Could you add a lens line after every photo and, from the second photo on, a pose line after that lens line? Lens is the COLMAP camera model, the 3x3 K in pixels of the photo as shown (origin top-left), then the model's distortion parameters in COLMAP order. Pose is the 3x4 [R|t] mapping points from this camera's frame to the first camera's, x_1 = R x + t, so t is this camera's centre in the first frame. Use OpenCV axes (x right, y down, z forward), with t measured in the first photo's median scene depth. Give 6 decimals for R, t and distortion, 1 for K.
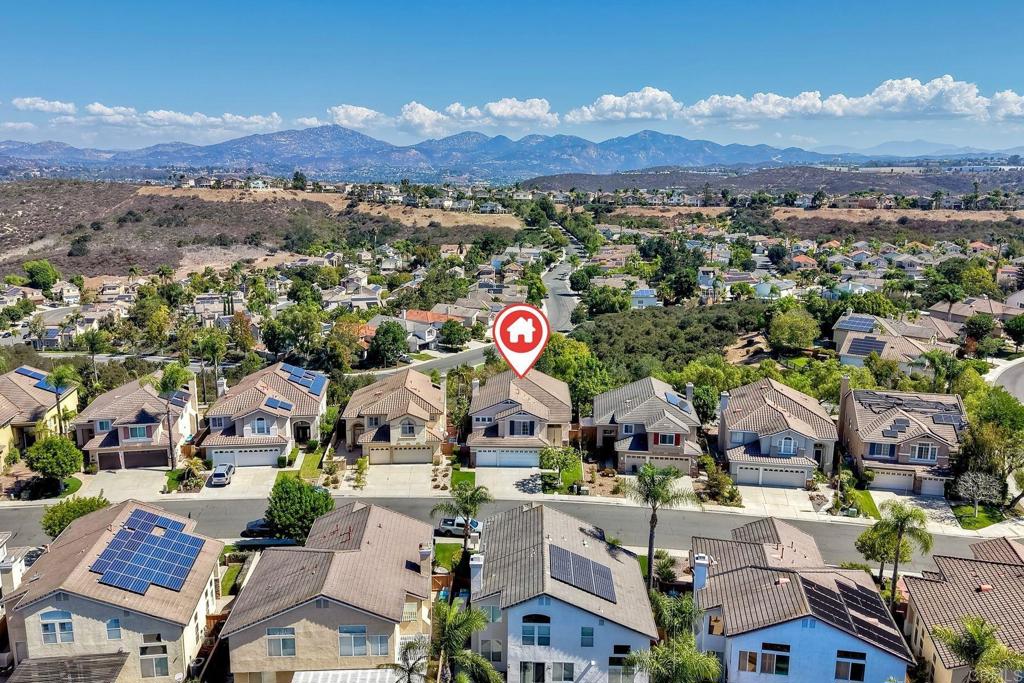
lens RADIAL K [[808.6, 0, 512.0], [0, 808.6, 341.5], [0, 0, 1]] dist [0.063511, -0.106296]
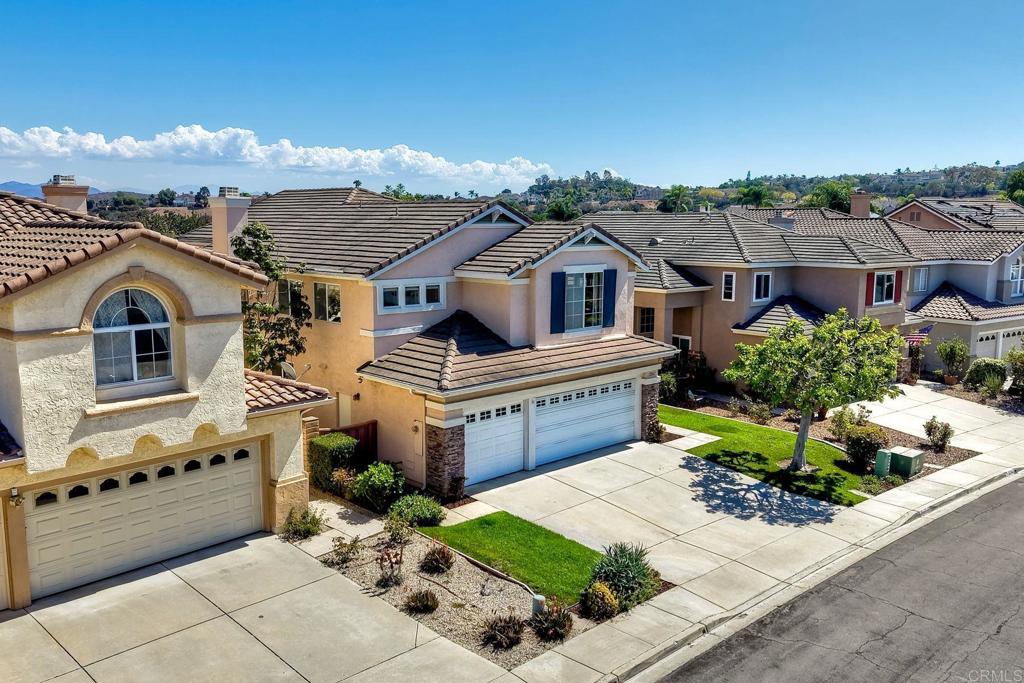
lens RADIAL K [[844.5, 0, 512.0], [0, 844.5, 341.5], [0, 0, 1]] dist [0.018158, -0.003480]
pose [[0.709035, -0.107175, 0.696981, -0.039210], [0.146409, 0.989219, 0.003172, 0.024093], [-0.689807, 0.099795, 0.717083, 0.172183]]
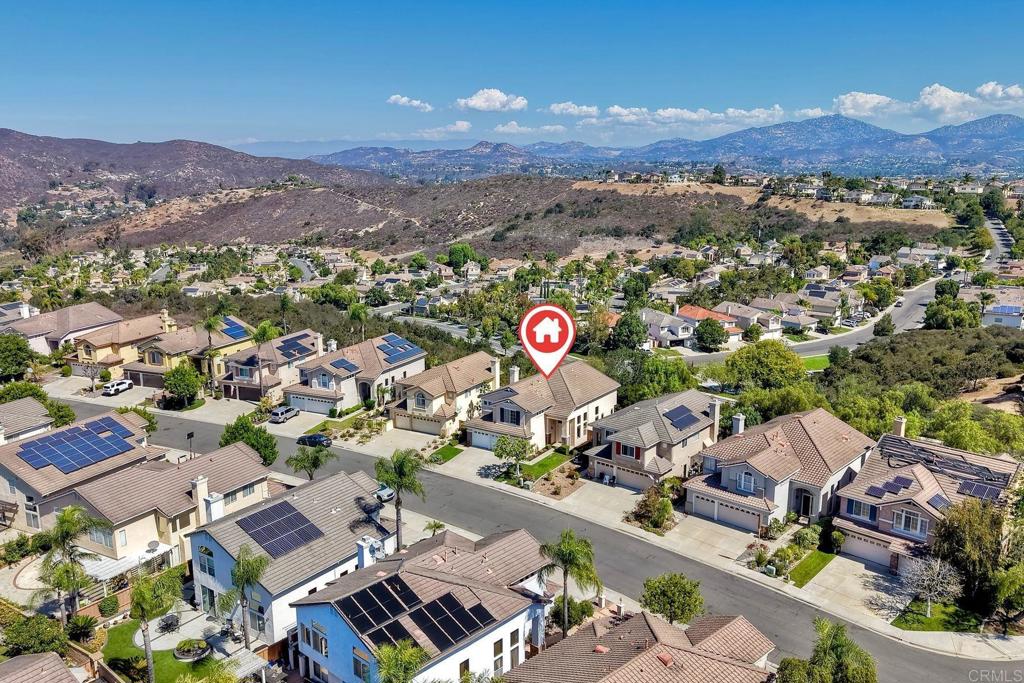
lens RADIAL K [[808.6, 0, 512.0], [0, 808.6, 341.5], [0, 0, 1]] dist [0.063511, -0.106296]
pose [[0.838388, 0.103264, -0.535203, 0.115331], [-0.099040, 0.994406, 0.036721, -0.005337], [0.536001, 0.022220, 0.843925, 0.027476]]
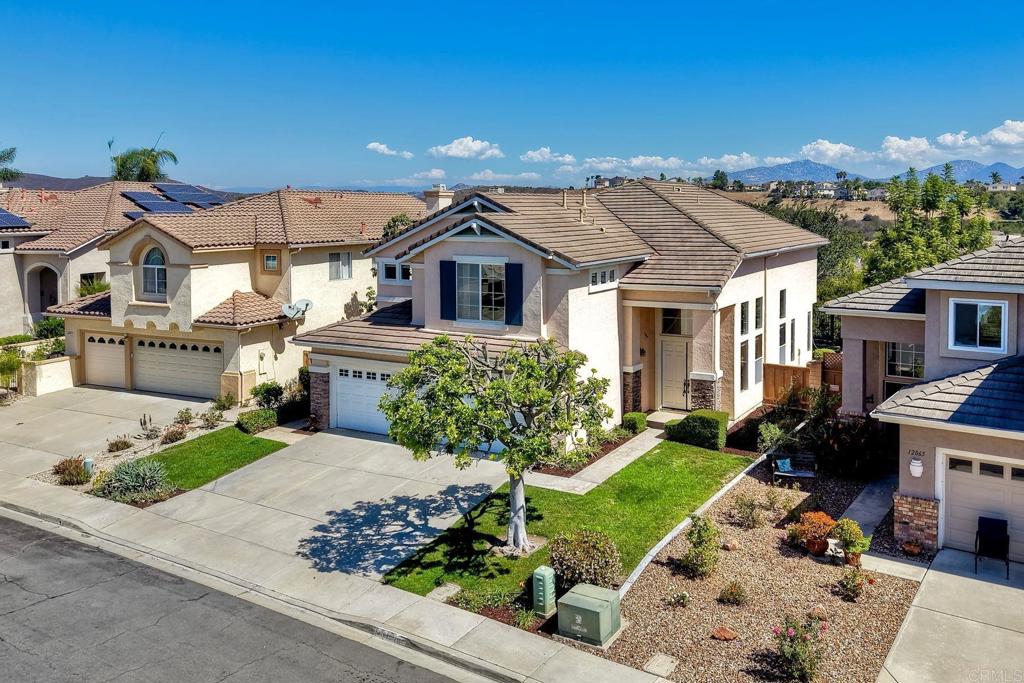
lens RADIAL K [[826.3, 0, 569.3], [0, 826.3, 274.6], [0, 0, 1]] dist [0.045573, -0.069493]
pose [[0.885647, 0.024695, -0.463702, 0.031769], [-0.083054, 0.990907, -0.105857, 0.026273], [0.456872, 0.132264, 0.879645, 0.164473]]
